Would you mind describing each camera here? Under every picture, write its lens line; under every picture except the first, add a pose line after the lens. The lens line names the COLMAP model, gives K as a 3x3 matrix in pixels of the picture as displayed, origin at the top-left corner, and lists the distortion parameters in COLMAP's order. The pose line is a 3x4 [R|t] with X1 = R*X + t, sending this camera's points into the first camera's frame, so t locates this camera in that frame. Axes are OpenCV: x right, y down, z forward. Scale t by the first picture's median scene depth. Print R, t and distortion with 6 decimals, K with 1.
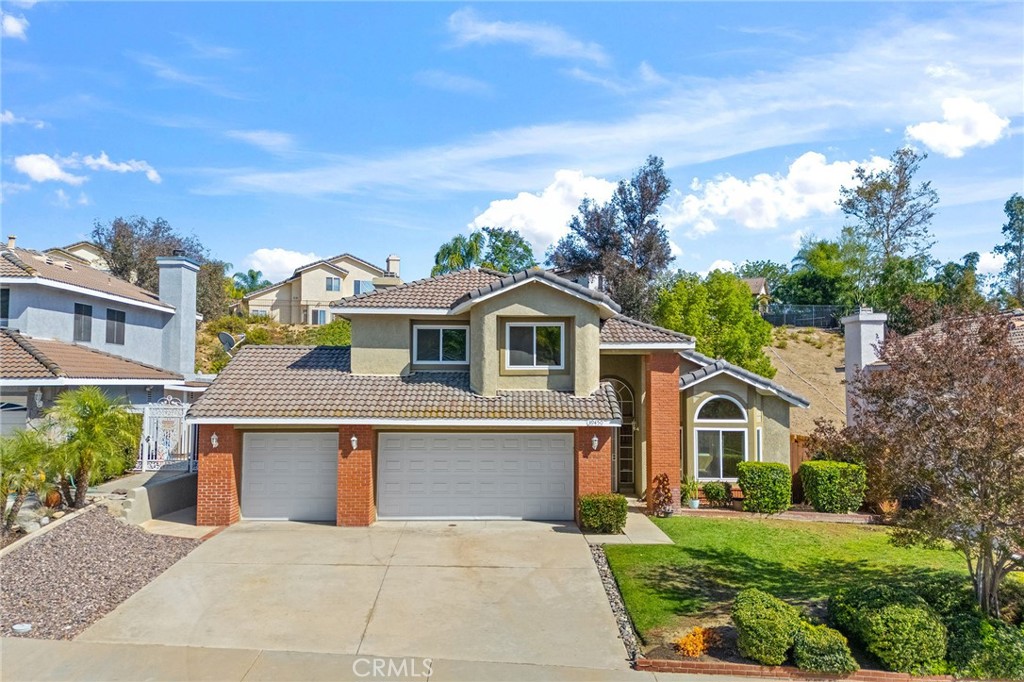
lens RADIAL K [[892.2, 0, 512.5], [0, 892.2, 340.8], [0, 0, 1]] dist [0.057951, -0.041917]
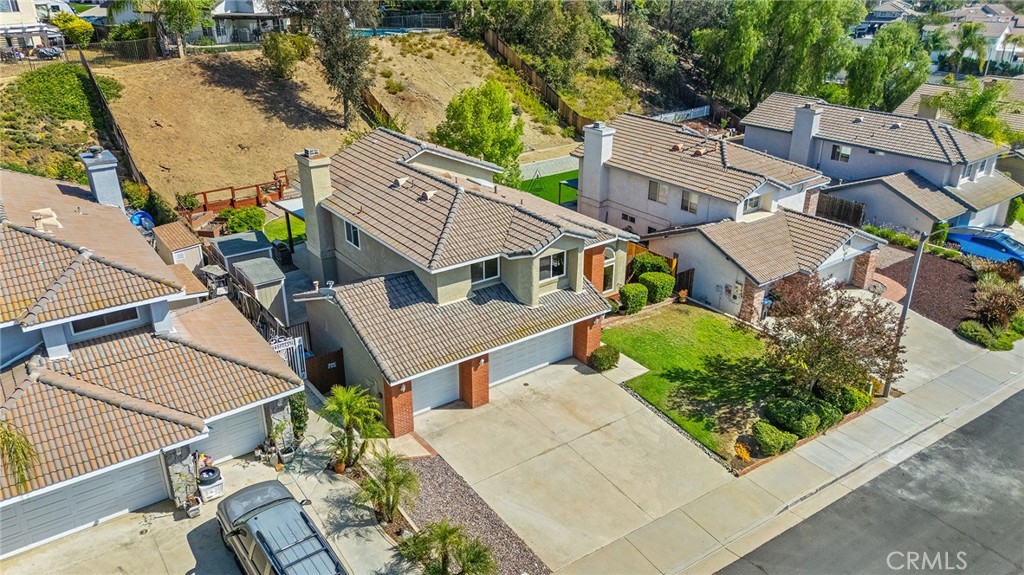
lens RADIAL K [[758.5, 0, 513.6], [0, 758.5, 289.9], [0, 0, 1]] dist [0.065802, -0.059149]
pose [[0.815732, -0.242865, 0.524974, -0.756648], [-0.025613, 0.891529, 0.452239, -0.571076], [-0.577863, -0.382352, 0.721028, 0.048360]]
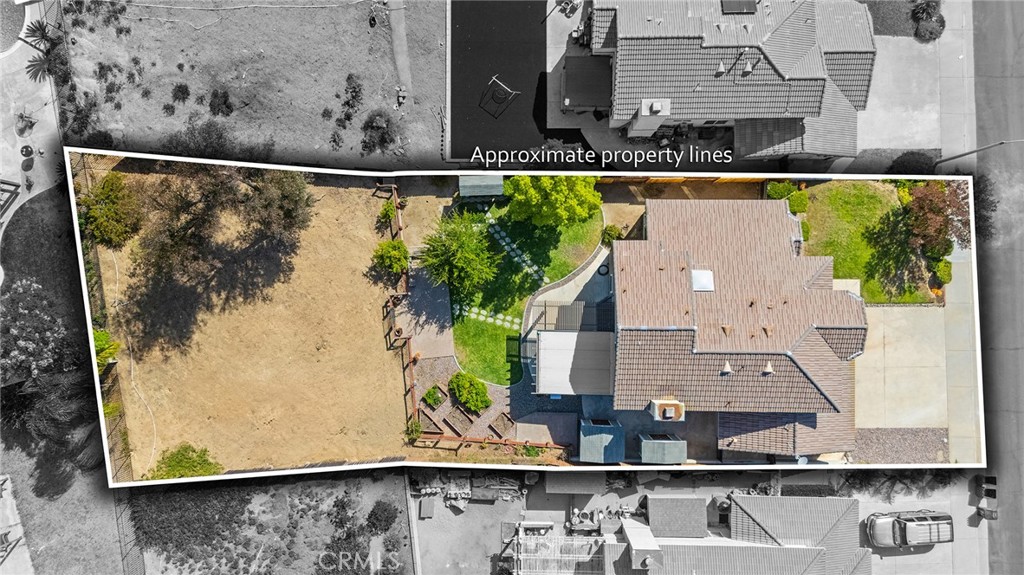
lens RADIAL K [[758.5, 0, 501.8], [0, 758.5, 284.9], [0, 0, 1]] dist [0.065802, -0.059149]
pose [[0.023759, -0.999673, -0.009411, 0.142669], [-0.044905, -0.010471, 0.998936, -2.076694], [-0.998709, -0.023311, -0.045139, 2.046114]]
